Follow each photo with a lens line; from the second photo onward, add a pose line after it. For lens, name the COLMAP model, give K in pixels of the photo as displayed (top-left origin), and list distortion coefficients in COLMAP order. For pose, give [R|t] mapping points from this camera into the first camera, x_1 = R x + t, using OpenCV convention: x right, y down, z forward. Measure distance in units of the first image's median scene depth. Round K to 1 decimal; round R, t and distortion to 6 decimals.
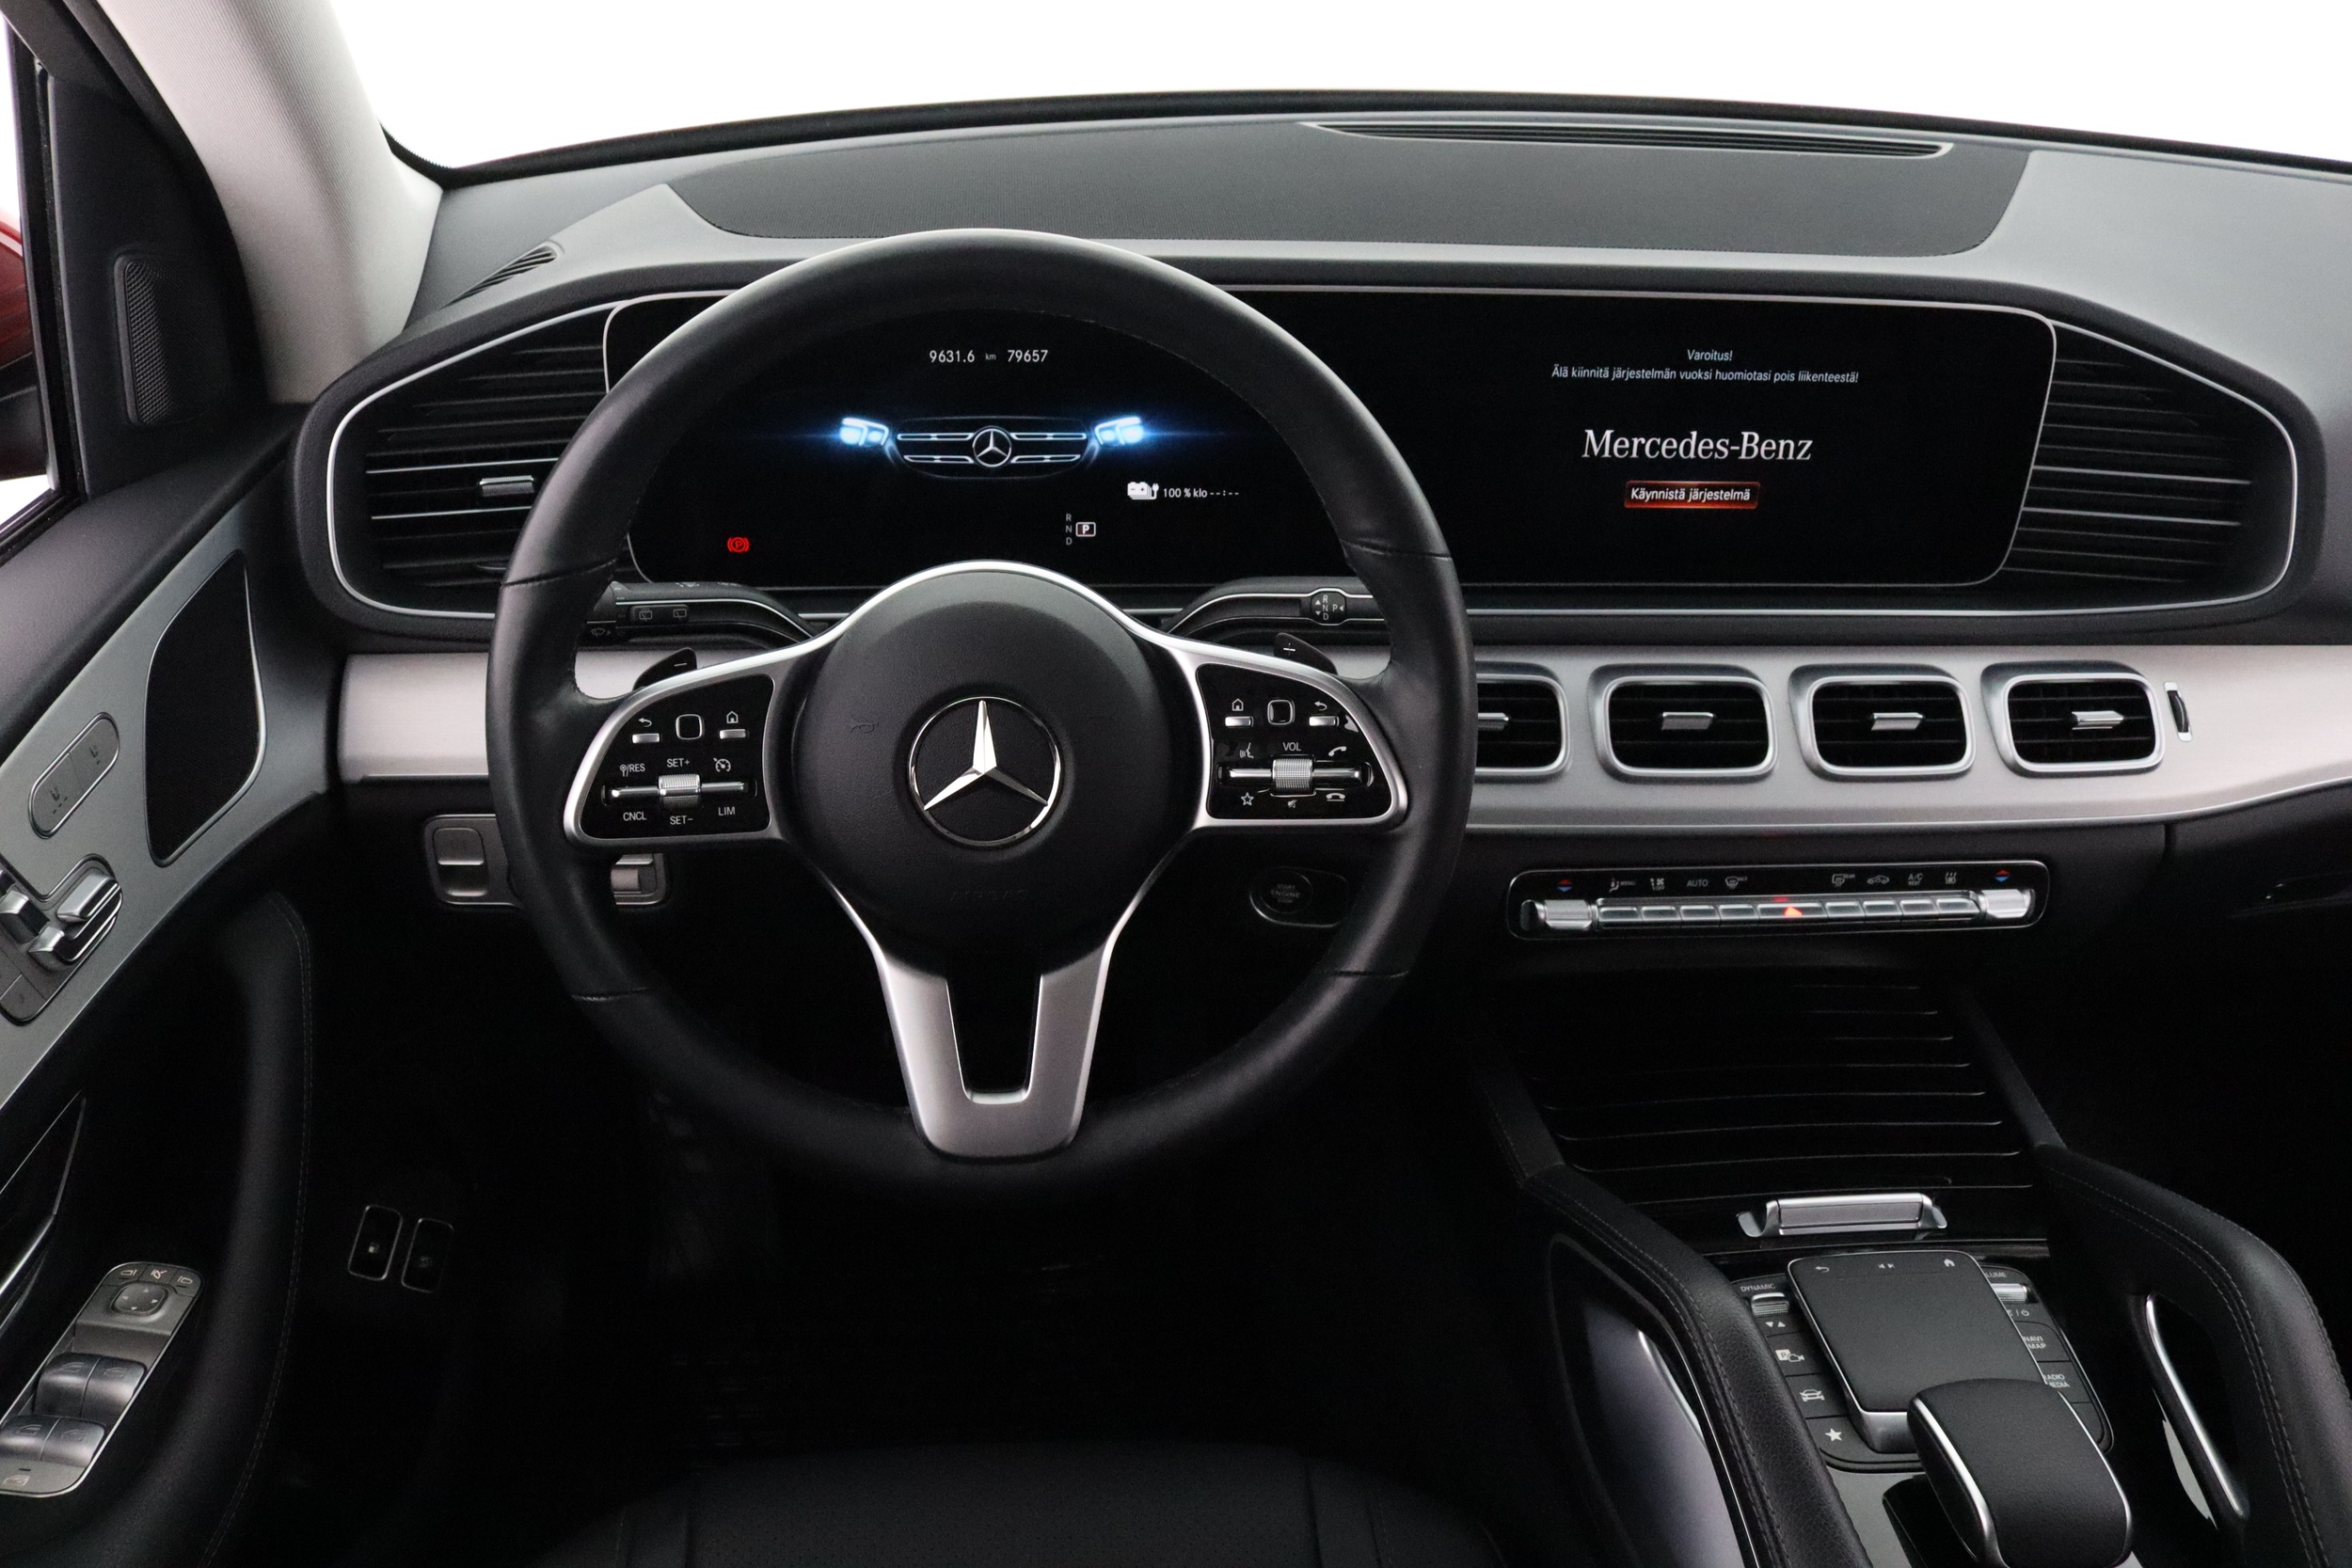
lens RADIAL K [[1940.6, 0, 1176.0], [0, 1940.6, 784.0], [0, 0, 1]] dist [-0.150113, 0.142958]
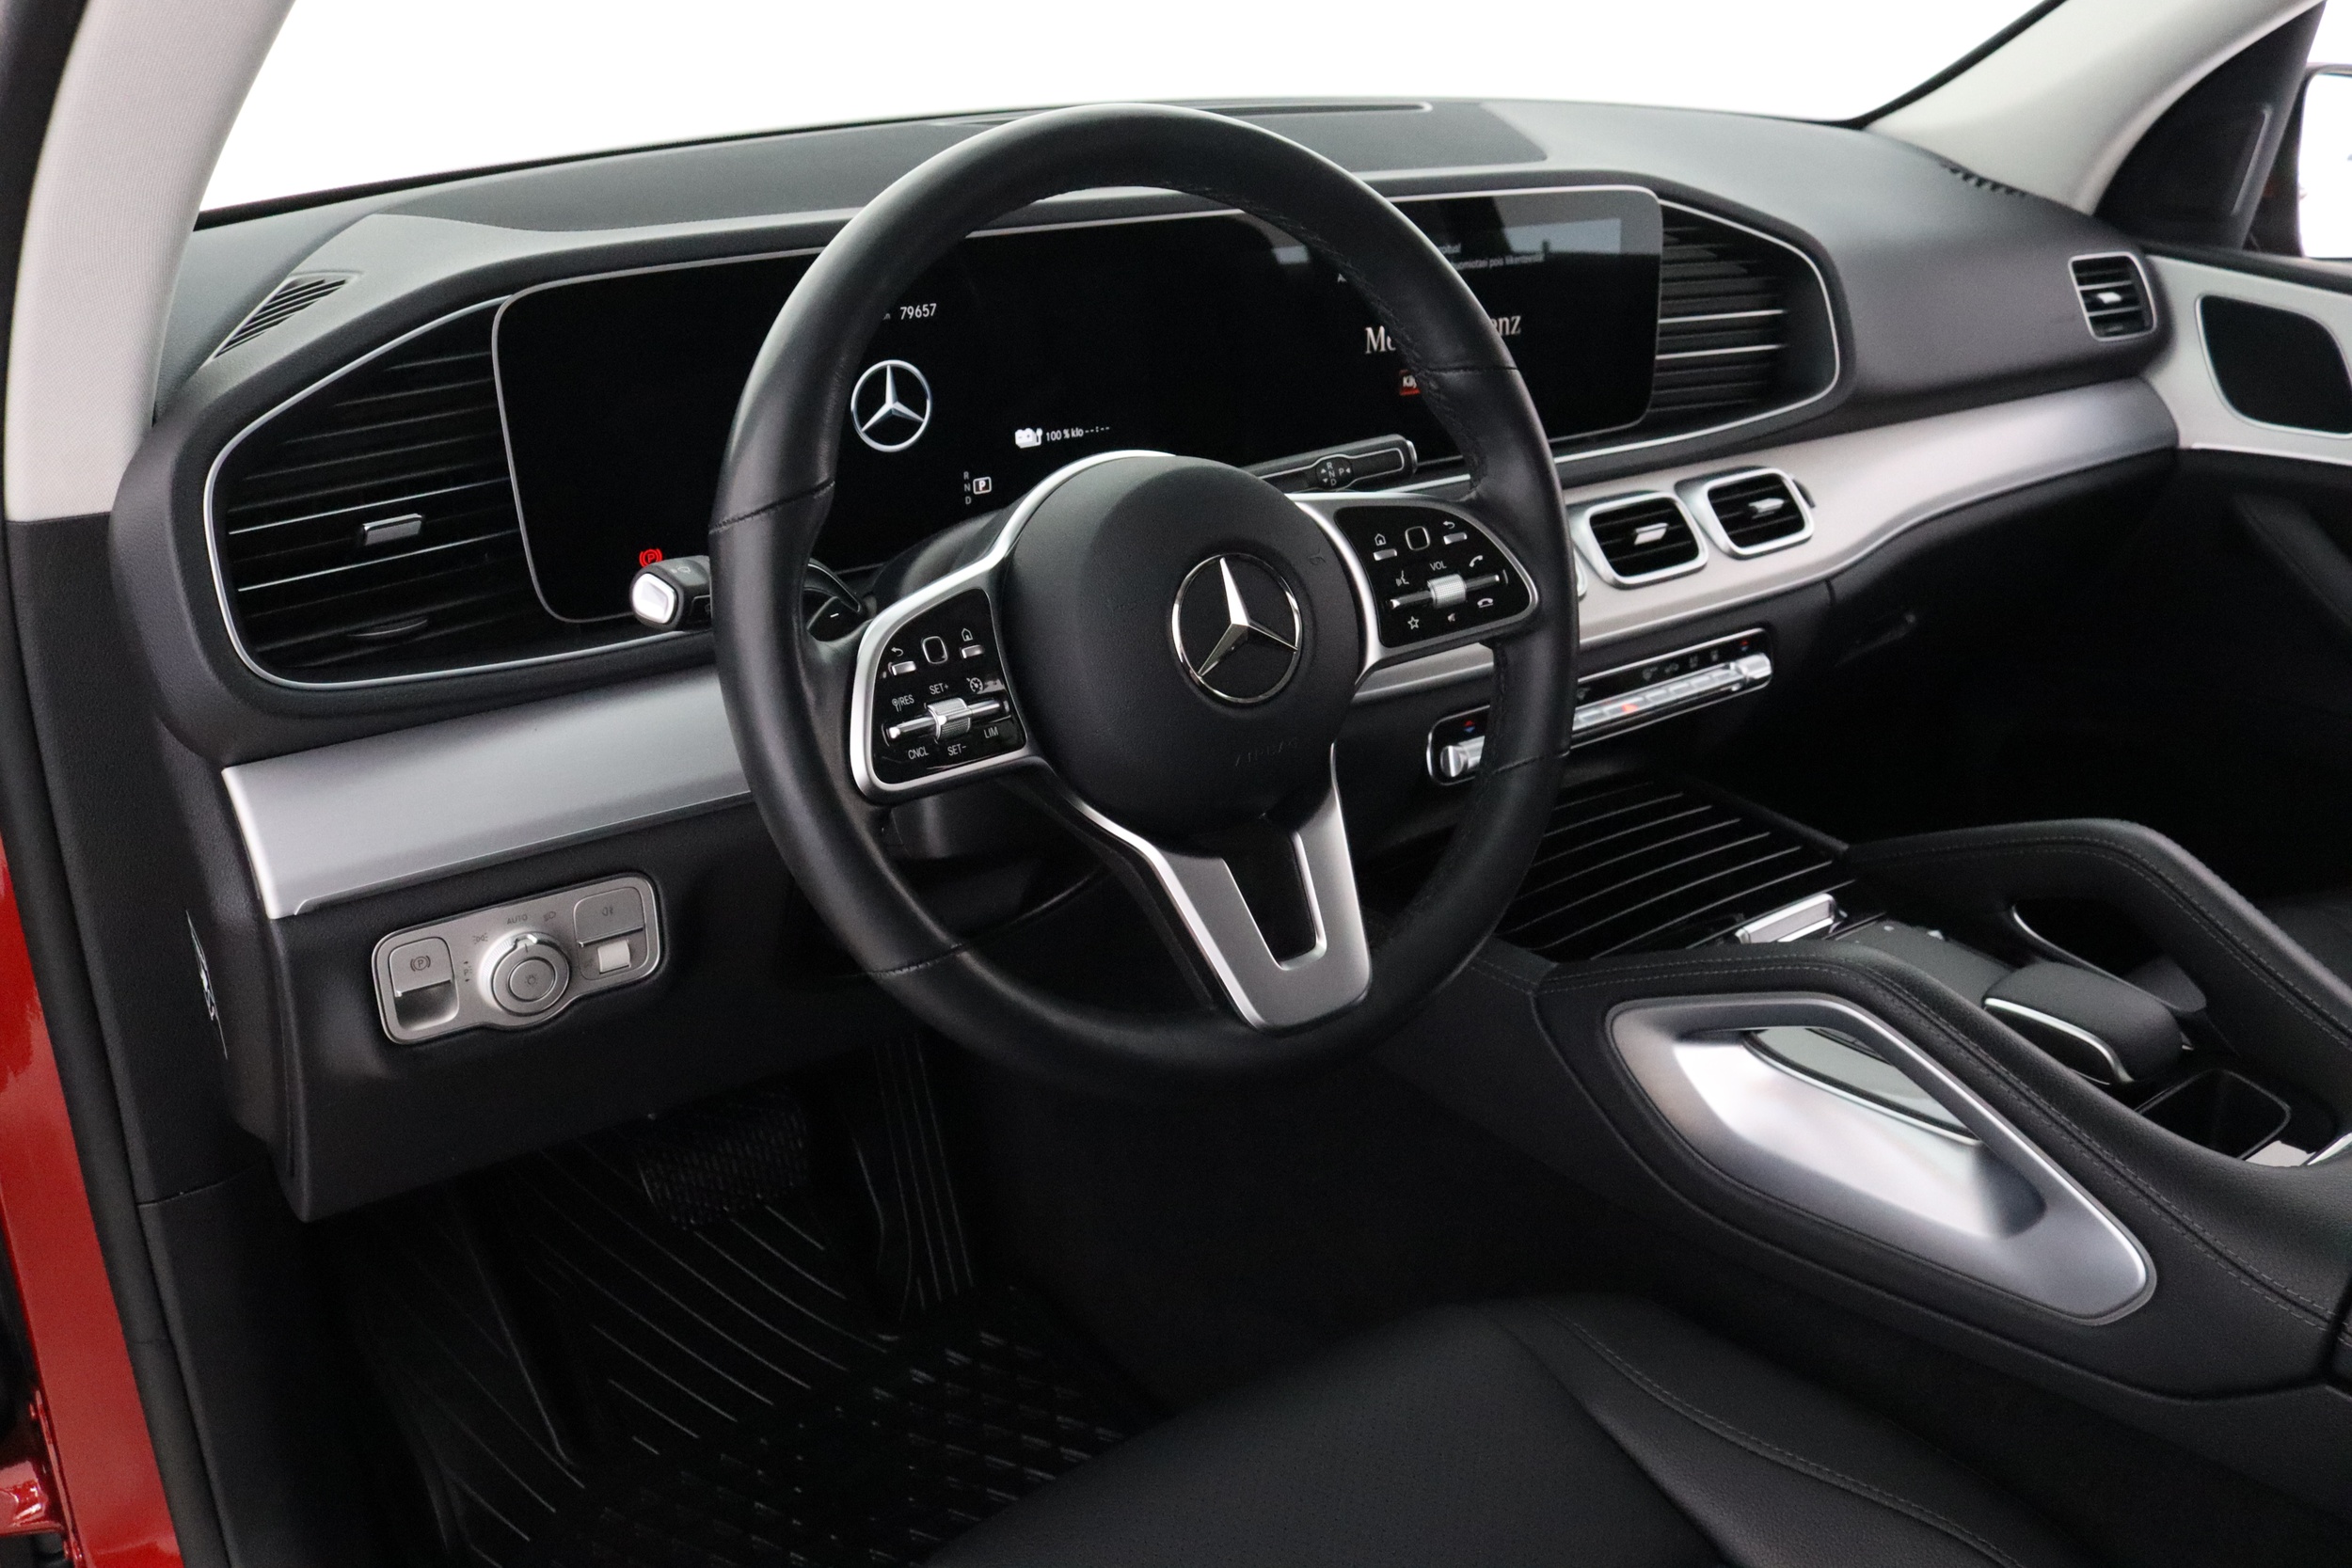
lens RADIAL K [[1940.6, 0, 1176.0], [0, 1940.6, 784.0], [0, 0, 1]] dist [-0.150113, 0.142958]
pose [[0.850655, -0.227572, 0.473917, -0.463713], [0.270315, 0.962497, -0.023017, 0.063884], [-0.450905, 0.147687, 0.880269, 0.113904]]
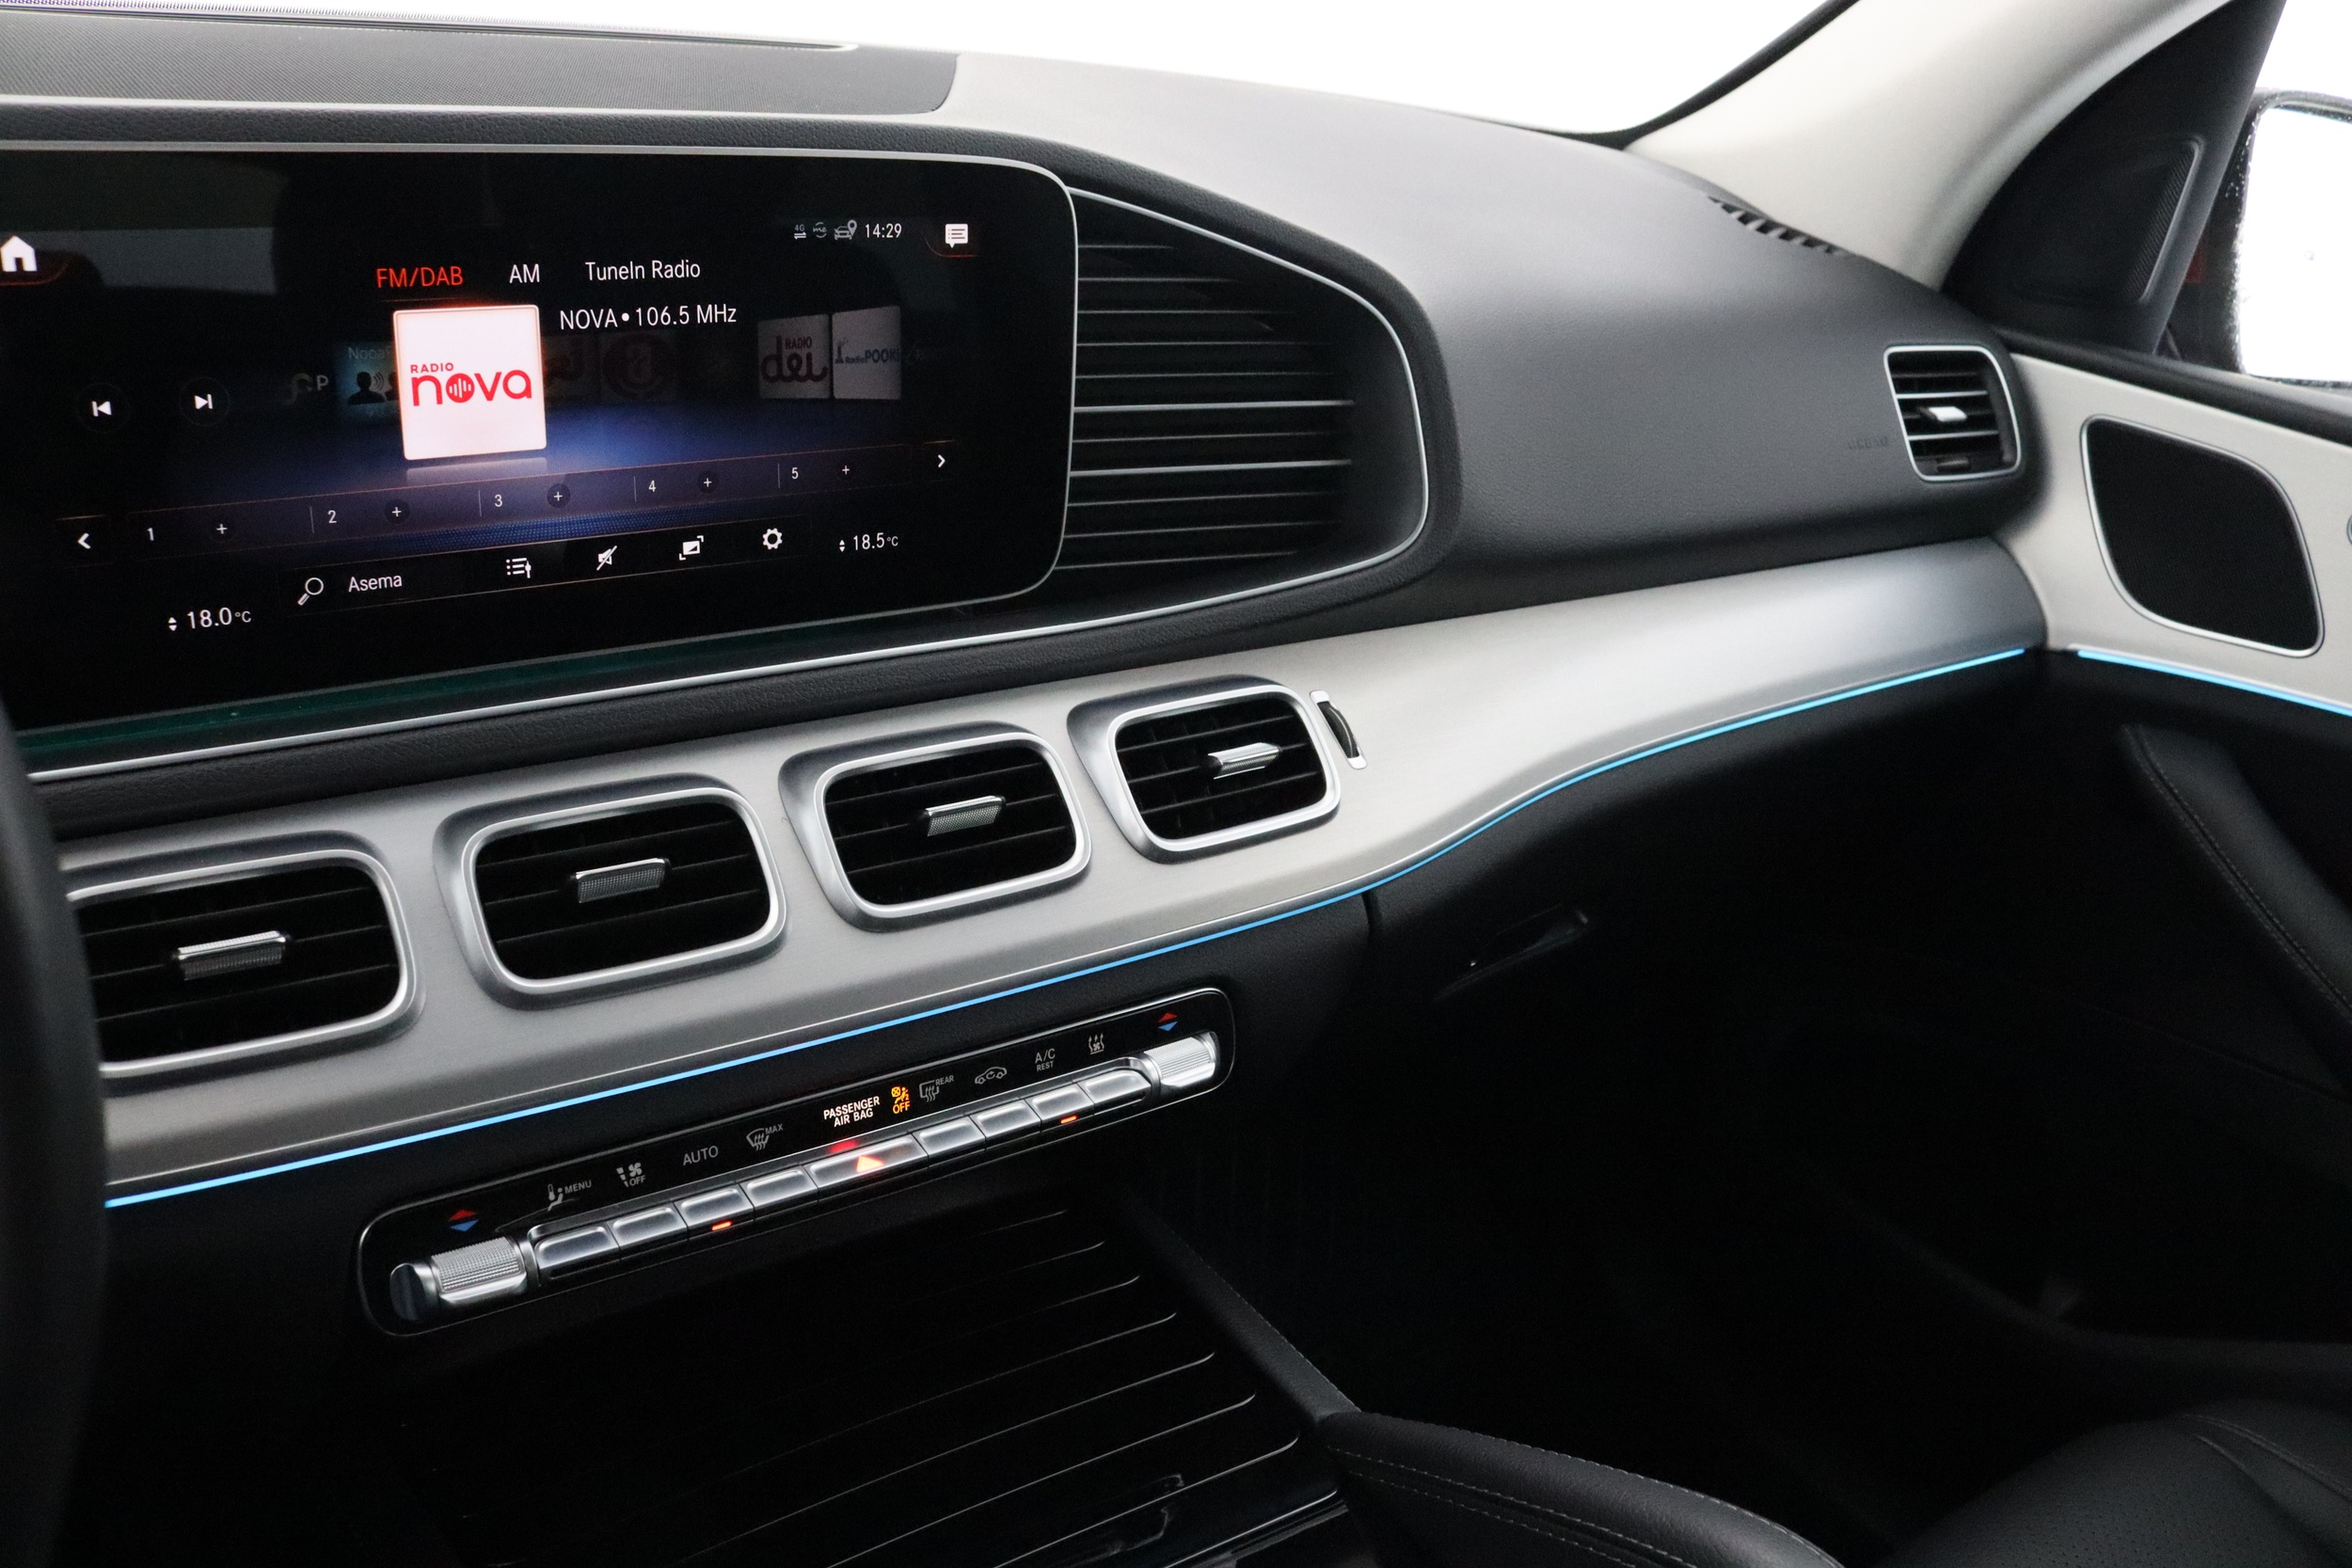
lens RADIAL K [[1940.6, 0, 1176.0], [0, 1940.6, 784.0], [0, 0, 1]] dist [-0.150113, 0.142958]
pose [[0.847333, -0.162787, 0.505497, 0.122727], [0.214467, 0.975680, -0.045297, 0.000322], [-0.485830, 0.146795, 0.861638, 0.428728]]
